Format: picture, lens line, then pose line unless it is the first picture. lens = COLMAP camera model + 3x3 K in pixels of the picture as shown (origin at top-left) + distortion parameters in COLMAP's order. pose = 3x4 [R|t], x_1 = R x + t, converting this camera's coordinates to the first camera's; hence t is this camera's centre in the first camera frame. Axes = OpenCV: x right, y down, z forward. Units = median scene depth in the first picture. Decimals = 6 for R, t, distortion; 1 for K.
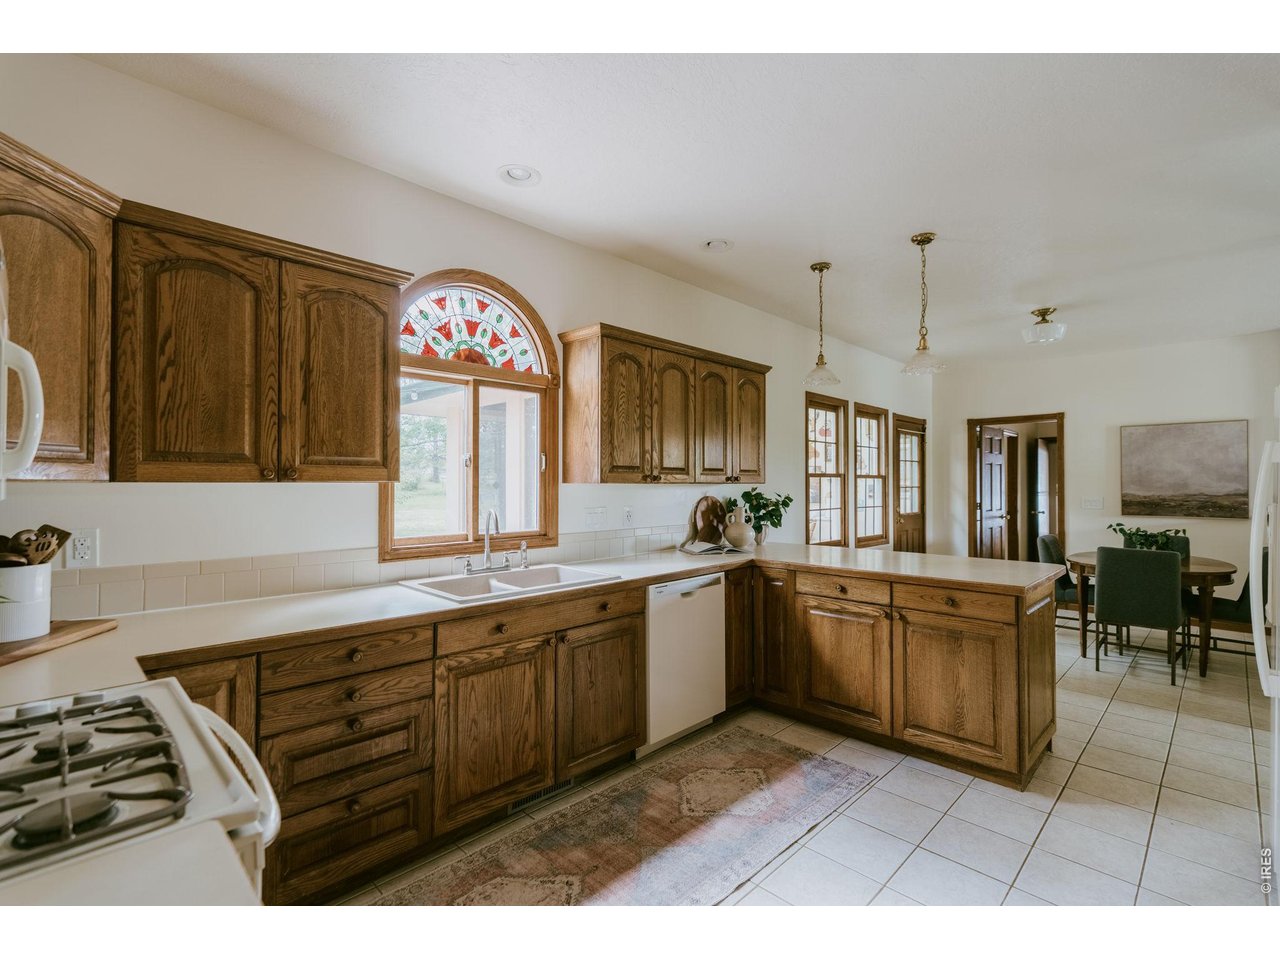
lens RADIAL K [[587.2, 0, 641.7], [0, 587.2, 479.4], [0, 0, 1]] dist [0.002973, 0.000698]
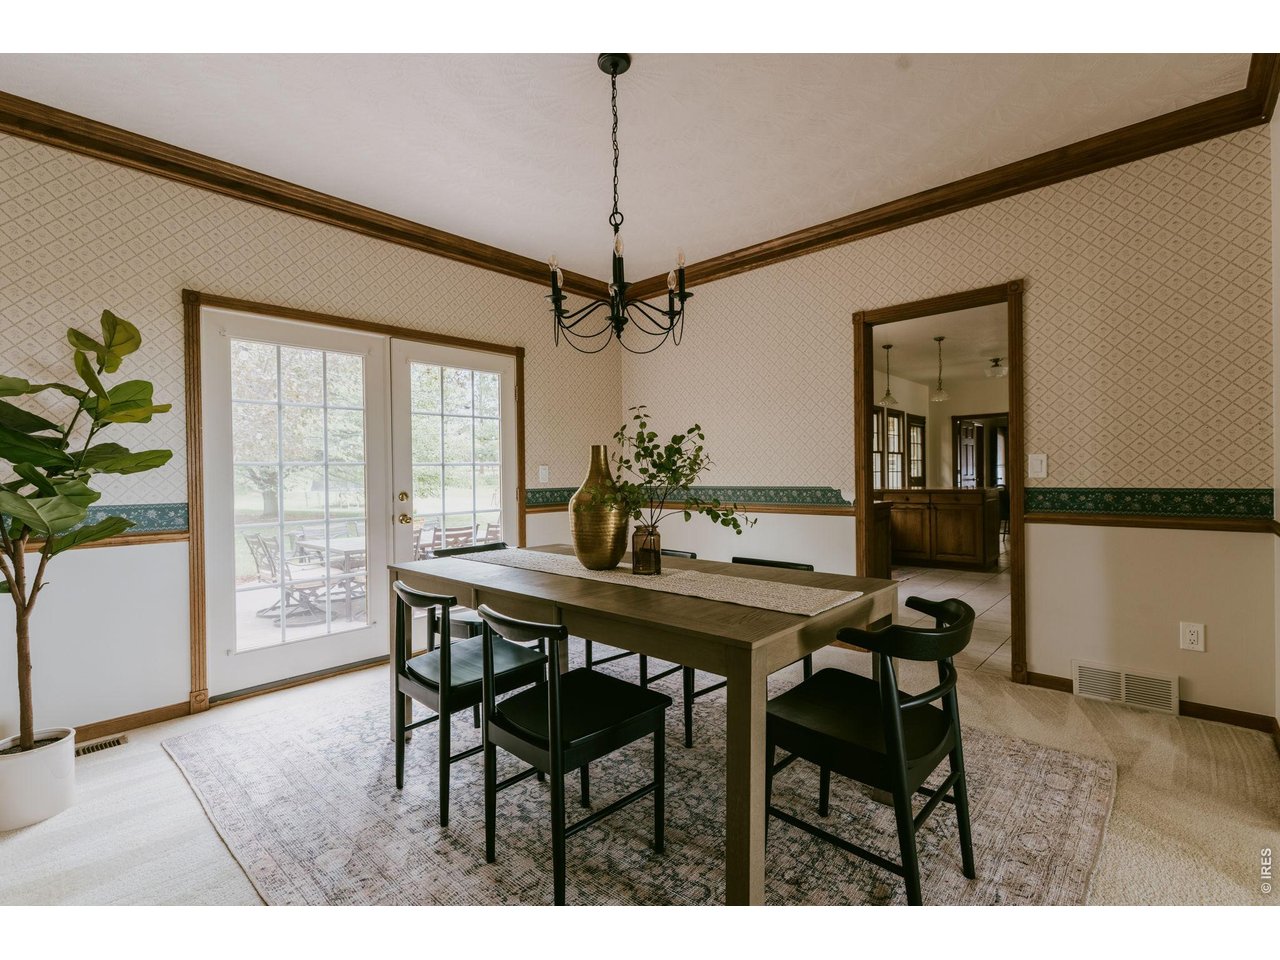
lens RADIAL K [[587.2, 0, 641.8], [0, 587.2, 477.0], [0, 0, 1]] dist [0.002973, 0.000698]
pose [[0.999047, -0.014854, 0.041033, -0.795044], [0.014360, 0.999821, 0.012289, 0.065467], [-0.041208, -0.011688, 0.999082, -1.252841]]
